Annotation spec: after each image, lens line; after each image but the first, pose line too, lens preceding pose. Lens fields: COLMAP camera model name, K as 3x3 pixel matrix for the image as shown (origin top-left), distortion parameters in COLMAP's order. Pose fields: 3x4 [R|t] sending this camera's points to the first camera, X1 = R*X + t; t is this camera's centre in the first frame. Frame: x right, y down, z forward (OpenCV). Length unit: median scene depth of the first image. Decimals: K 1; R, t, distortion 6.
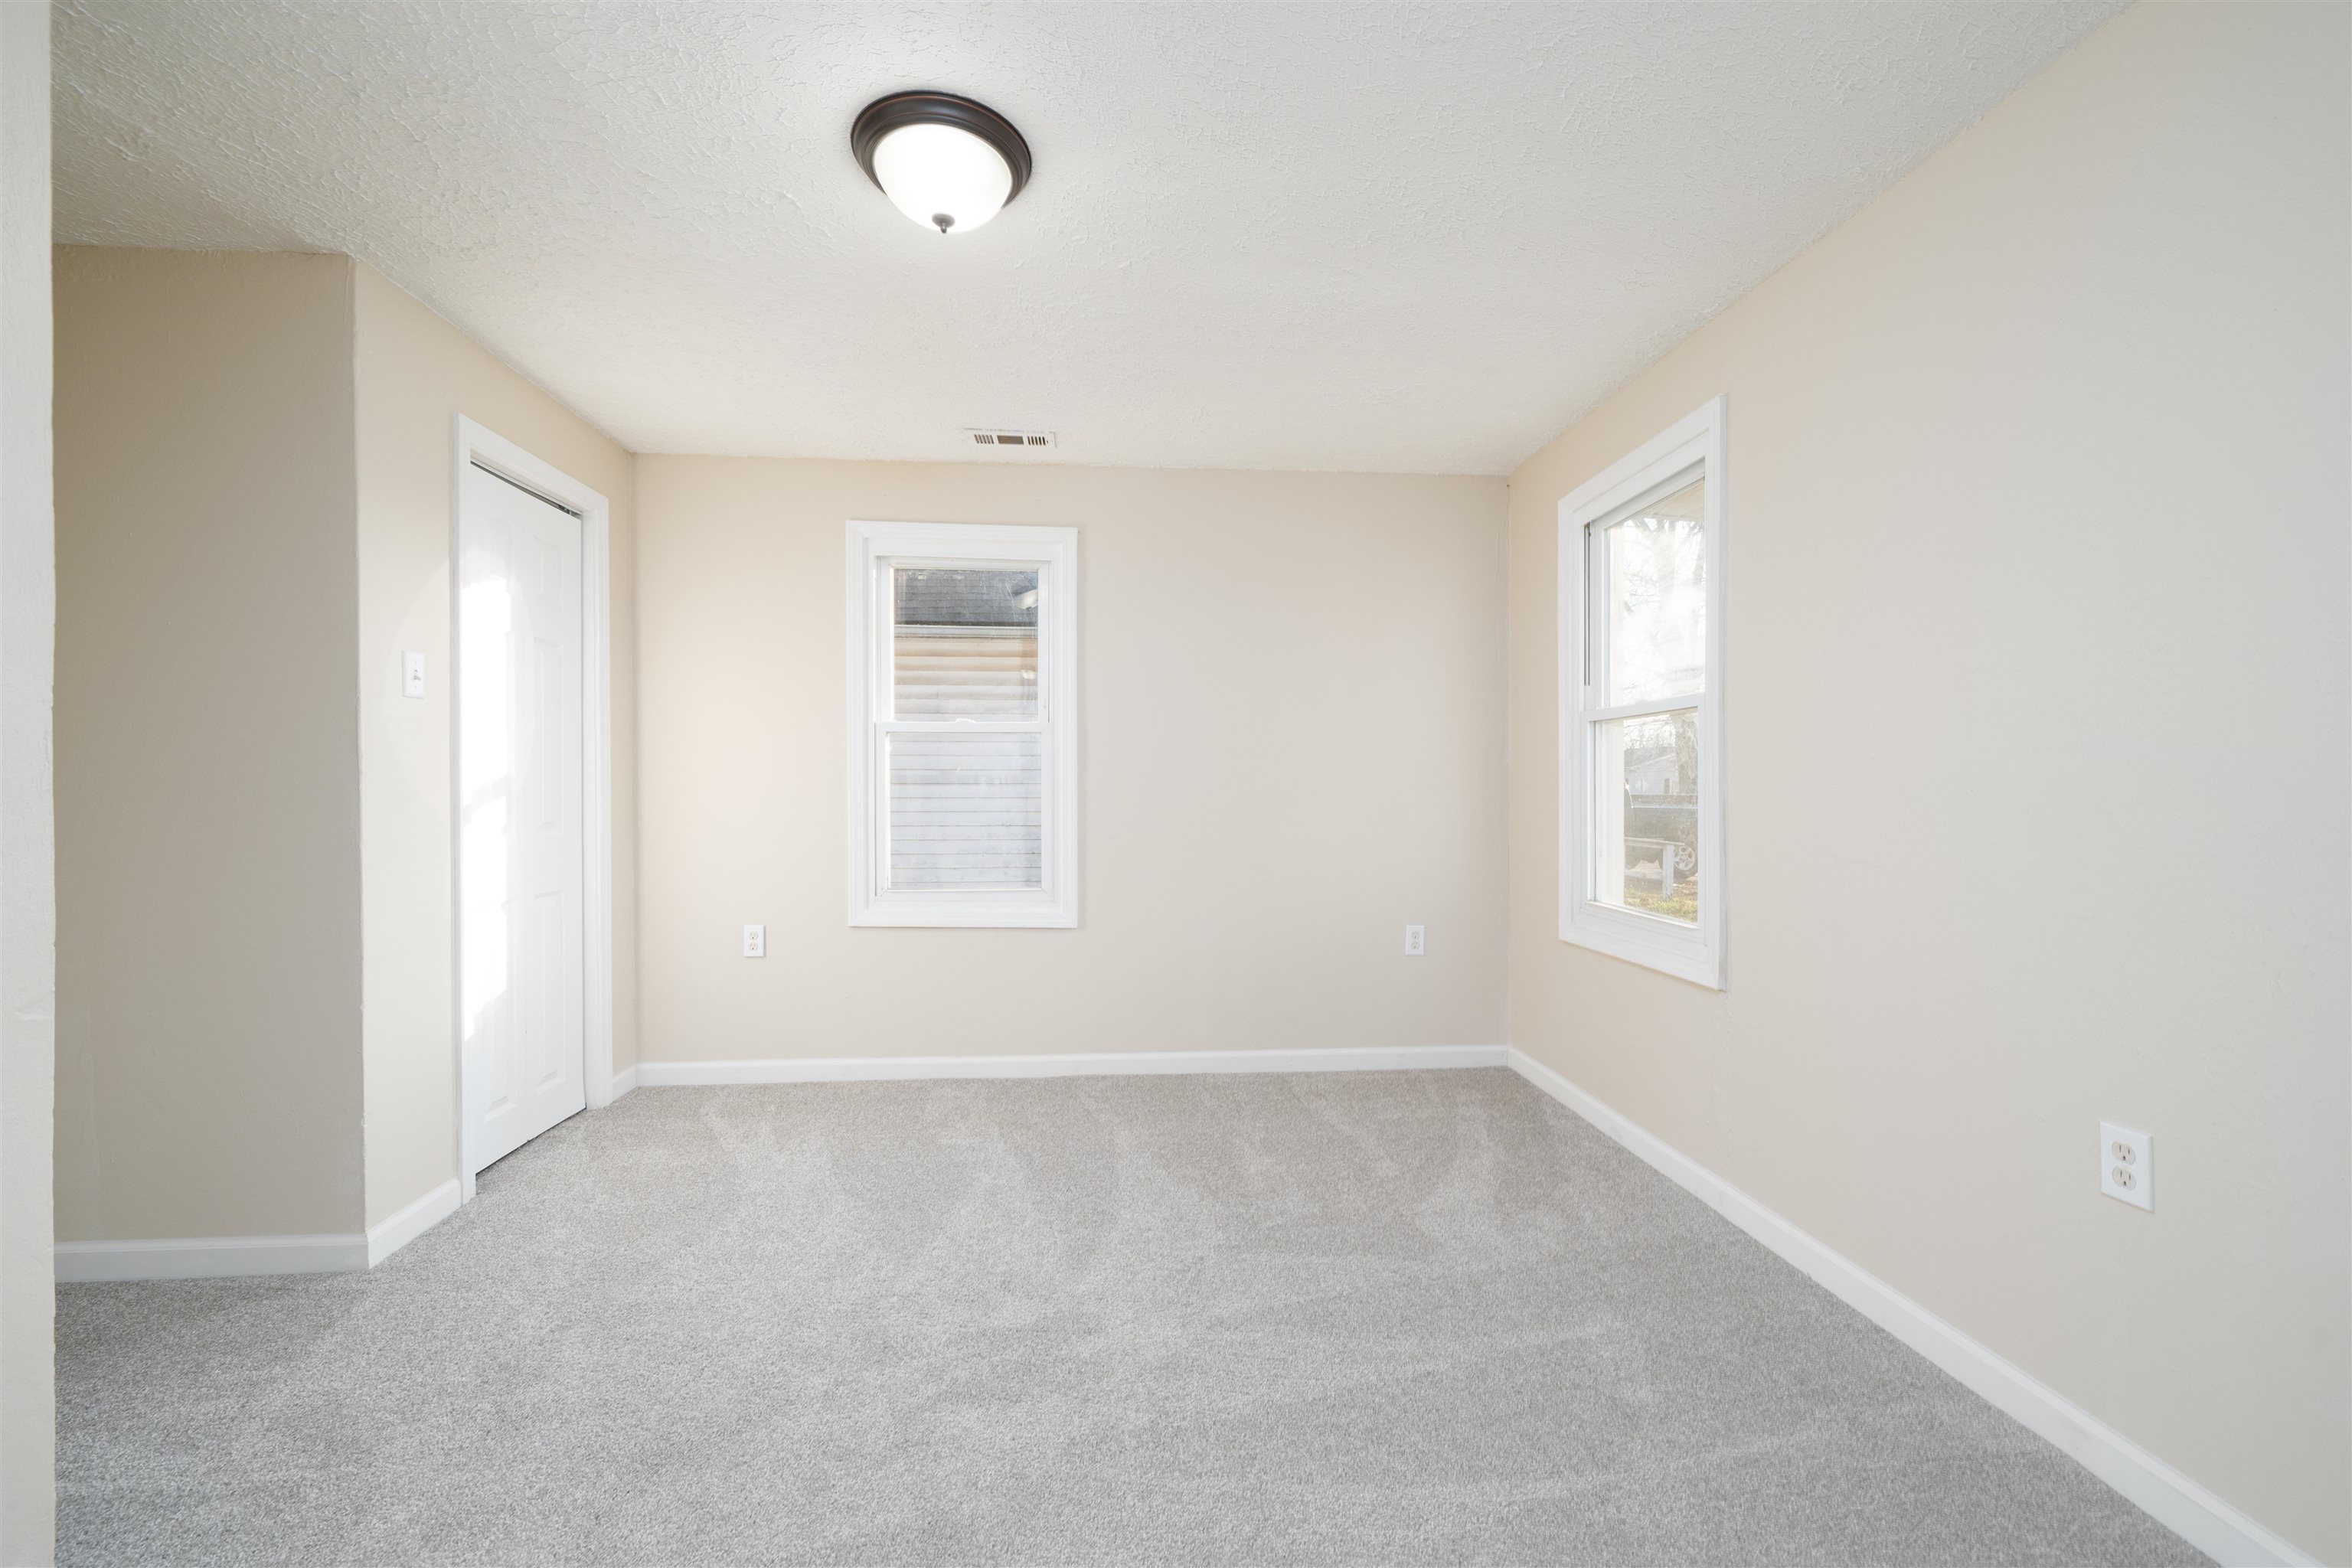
lens RADIAL K [[926.2, 0, 1174.0], [0, 926.2, 790.3], [0, 0, 1]] dist [0.001927, 0.000547]
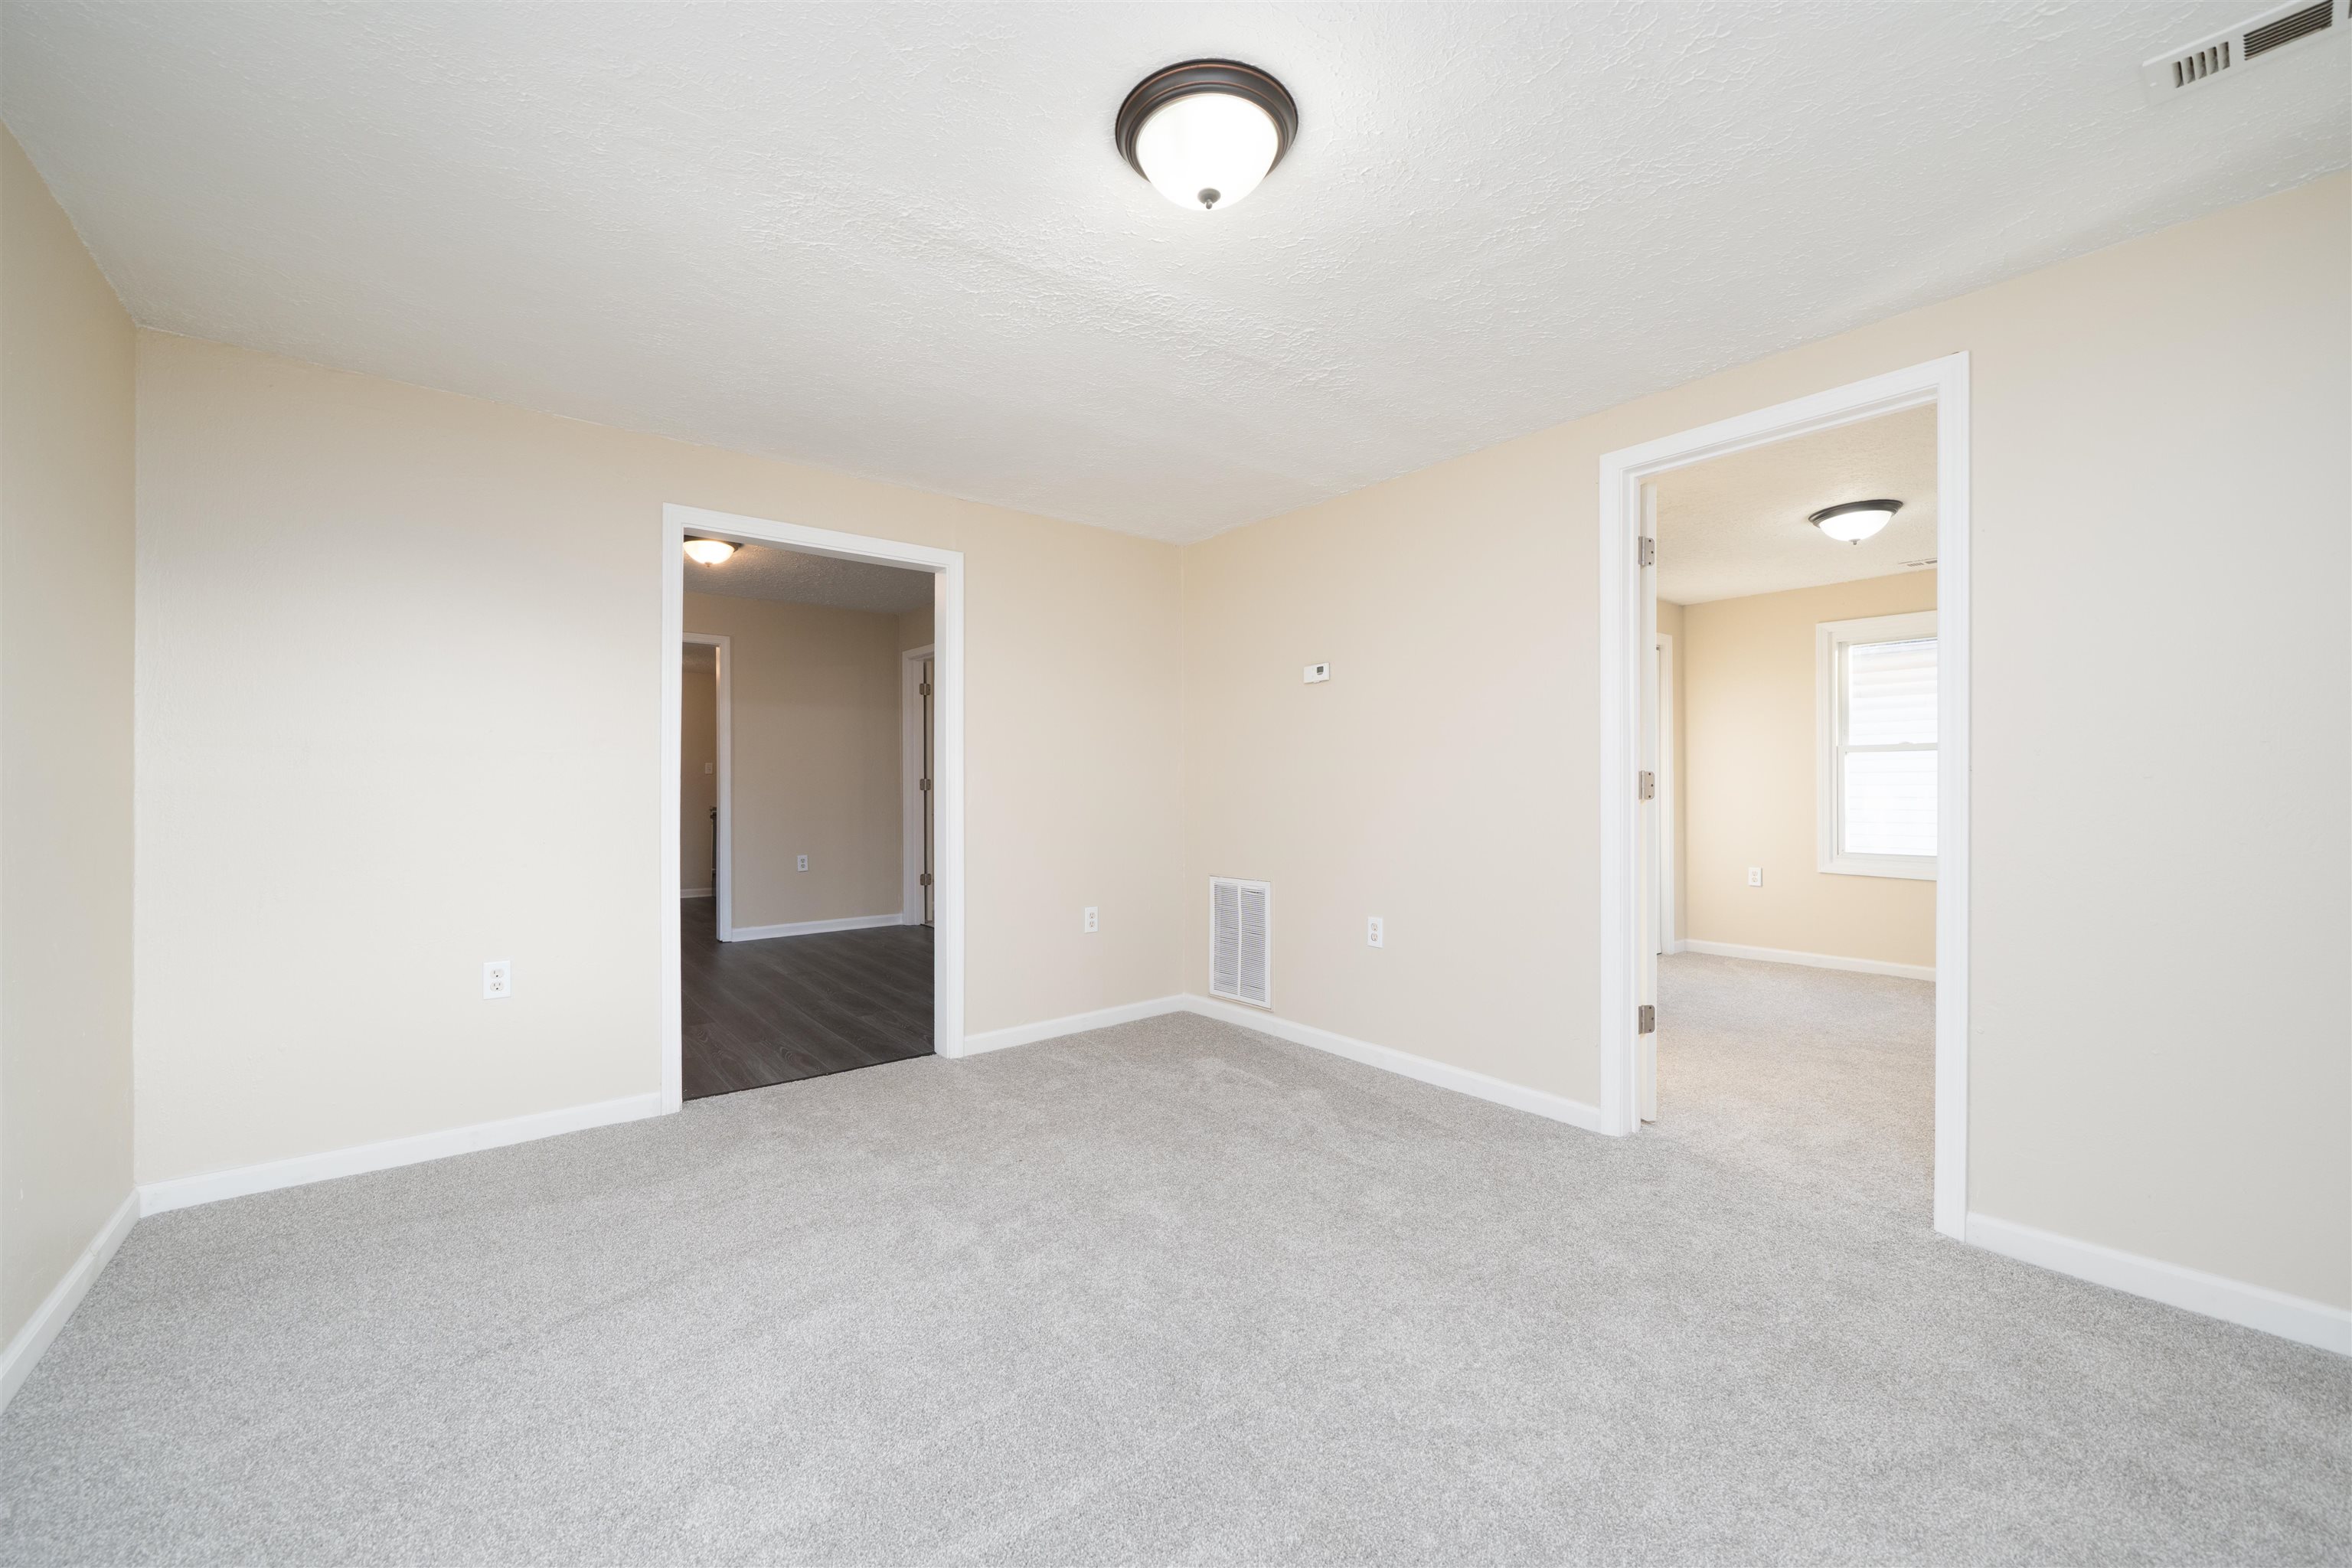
lens RADIAL K [[908.9, 0, 1172.9], [0, 908.9, 780.1], [0, 0, 1]] dist [-0.010547, 0.000293]
pose [[0.546822, -0.003618, -0.837241, 0.418314], [-0.006360, 0.999944, -0.008474, 0.004953], [0.837225, 0.009959, 0.546768, -0.952388]]
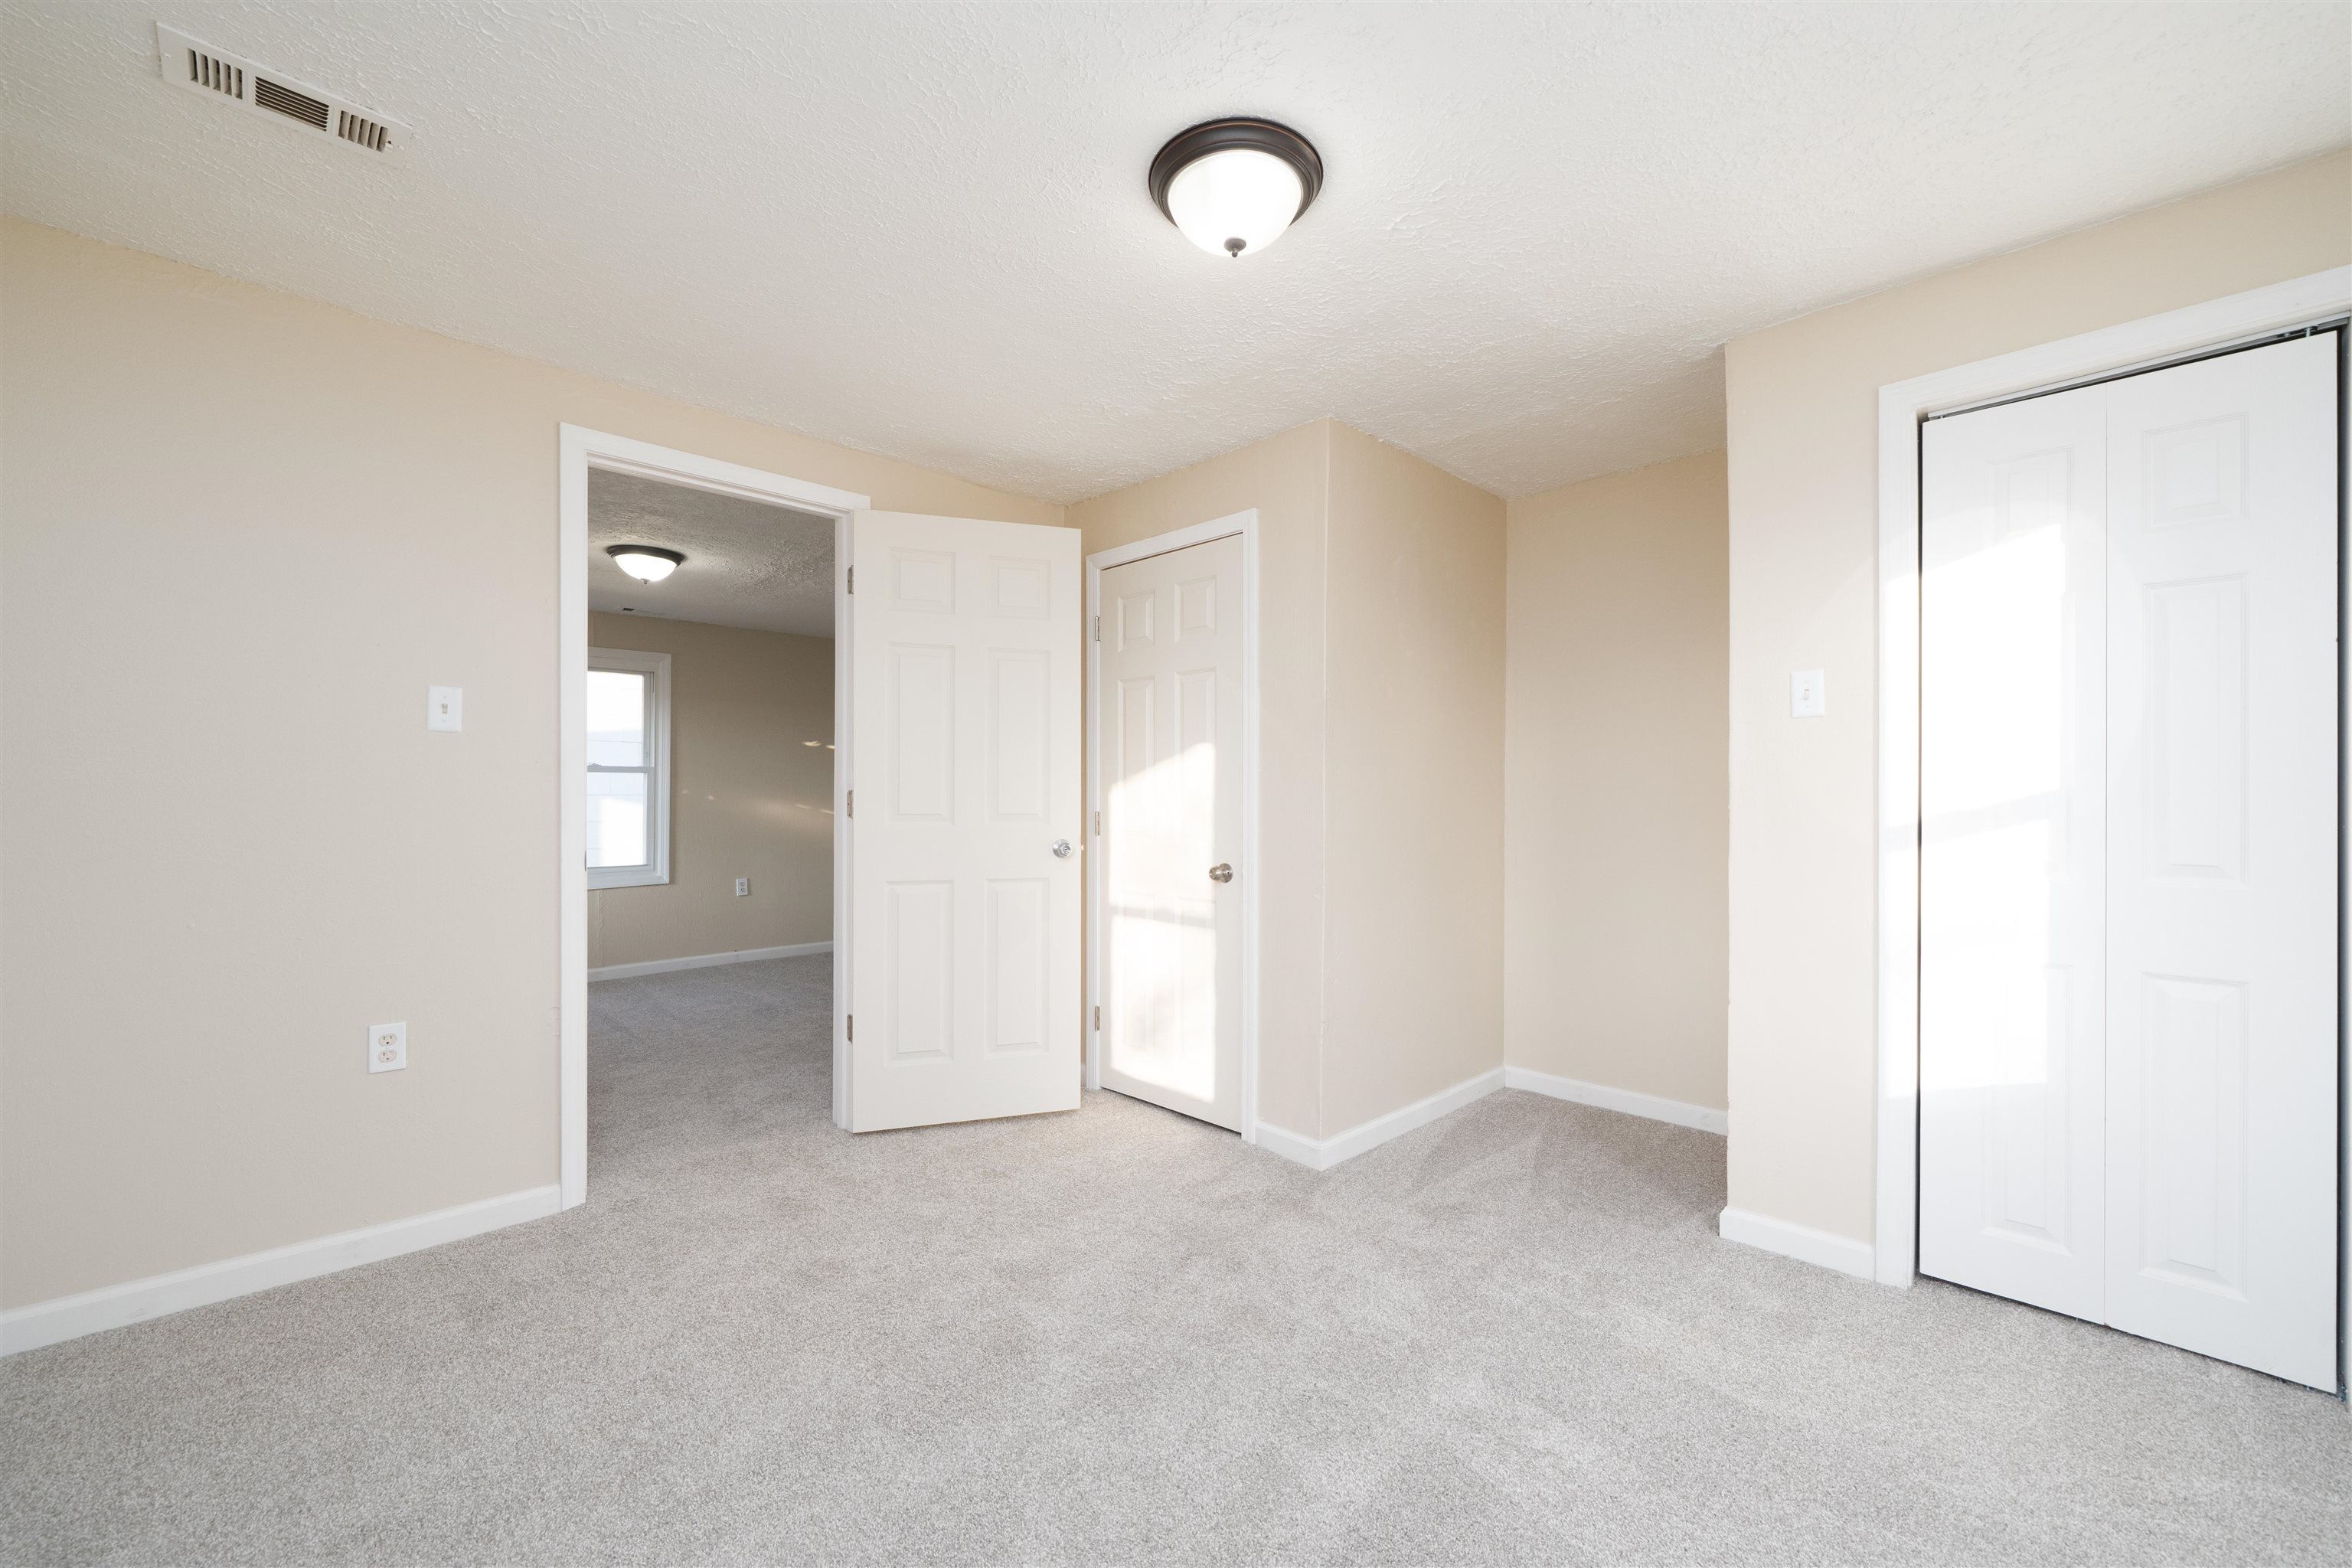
lens RADIAL K [[926.2, 0, 1180.9], [0, 926.2, 788.2], [0, 0, 1]] dist [0.001927, 0.000547]
pose [[-0.759510, -0.019910, -0.650191, 0.259794], [-0.011166, 0.999783, -0.017571, 0.001095], [0.650400, -0.006085, -0.759568, 1.022425]]
